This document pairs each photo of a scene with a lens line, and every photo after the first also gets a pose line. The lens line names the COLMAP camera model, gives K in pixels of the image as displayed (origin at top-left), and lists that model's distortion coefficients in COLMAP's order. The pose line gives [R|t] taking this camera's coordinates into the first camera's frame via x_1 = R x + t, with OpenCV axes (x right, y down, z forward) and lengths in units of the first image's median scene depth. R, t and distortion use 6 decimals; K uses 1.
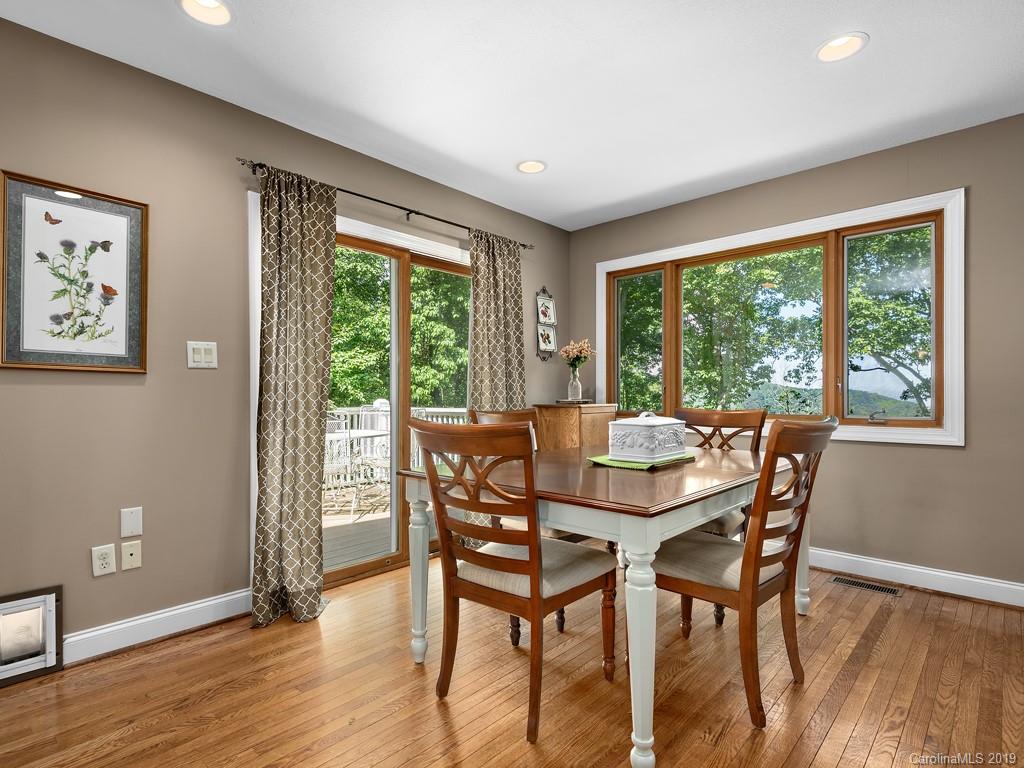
lens RADIAL K [[531.5, 0, 513.9], [0, 531.5, 391.4], [0, 0, 1]] dist [0.013895, -0.002182]
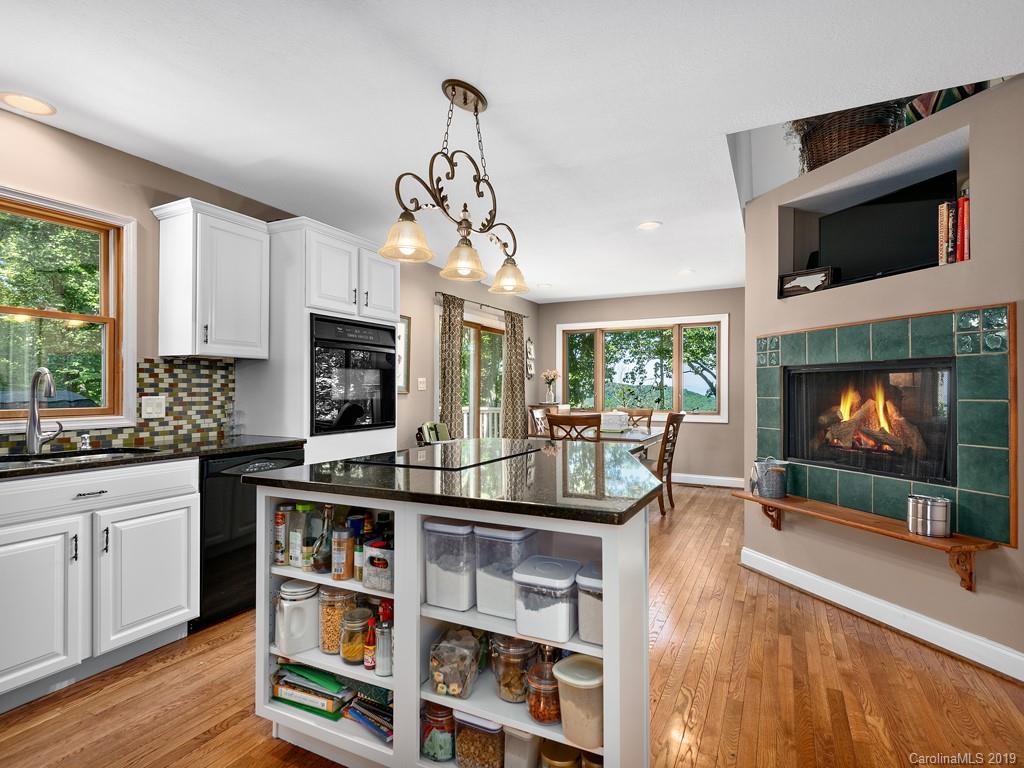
lens RADIAL K [[531.5, 0, 510.1], [0, 531.5, 381.3], [0, 0, 1]] dist [0.013895, -0.002182]
pose [[0.962286, 0.008083, 0.271921, -0.515221], [-0.005660, 0.999937, -0.009692, -0.038432], [-0.271982, 0.007788, 0.962271, -0.711905]]
